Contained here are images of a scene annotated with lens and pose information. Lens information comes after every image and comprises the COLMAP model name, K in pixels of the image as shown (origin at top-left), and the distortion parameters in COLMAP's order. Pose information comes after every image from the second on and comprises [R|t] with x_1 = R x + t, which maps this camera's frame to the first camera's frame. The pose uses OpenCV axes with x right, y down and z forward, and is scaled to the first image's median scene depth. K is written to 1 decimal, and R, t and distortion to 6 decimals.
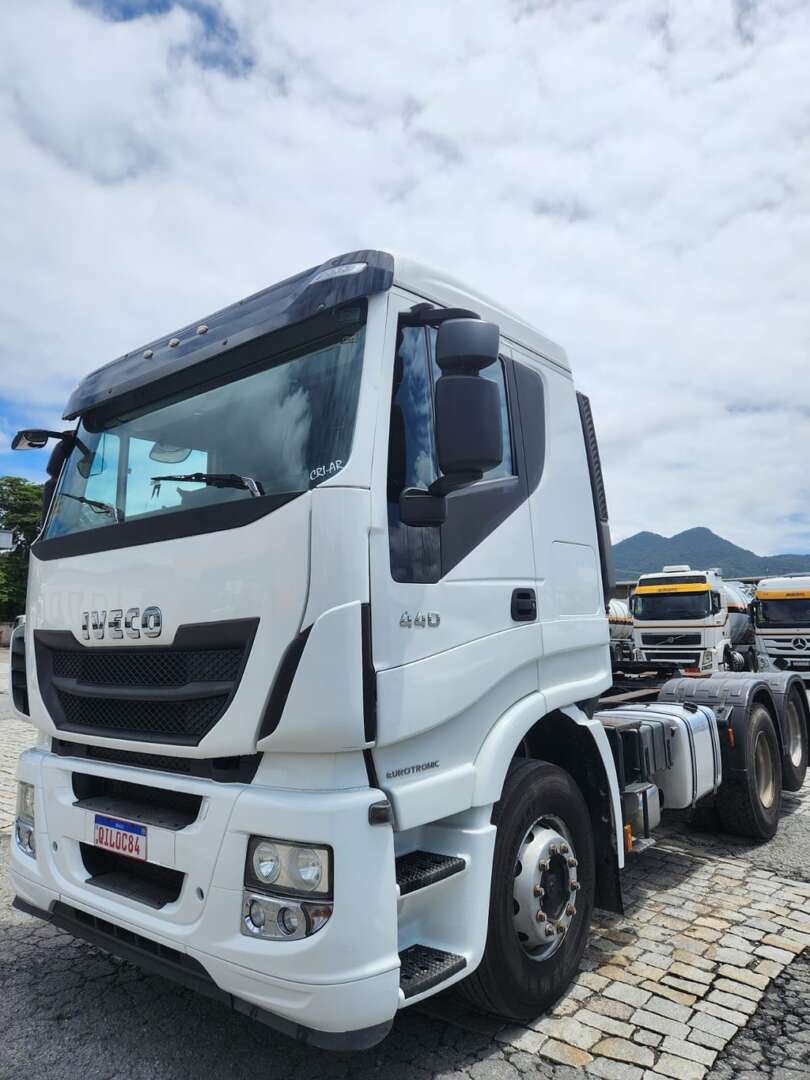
lens RADIAL K [[755.0, 0, 381.3], [0, 755.0, 512.1], [0, 0, 1]] dist [0.091413, -0.082602]
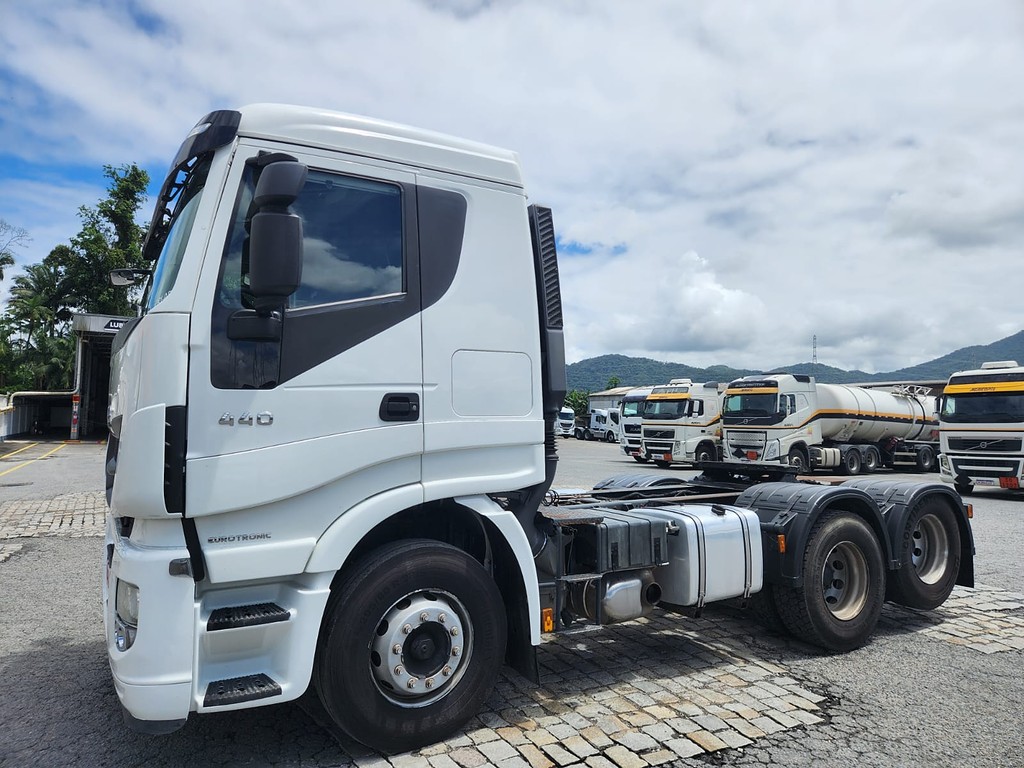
lens RADIAL K [[732.9, 0, 514.1], [0, 732.9, 360.0], [0, 0, 1]] dist [0.101053, -0.111272]
pose [[0.942914, 0.008269, -0.332934, 0.659384], [0.017265, 0.997134, 0.073663, -0.024292], [0.332589, -0.075205, 0.940069, 0.023923]]
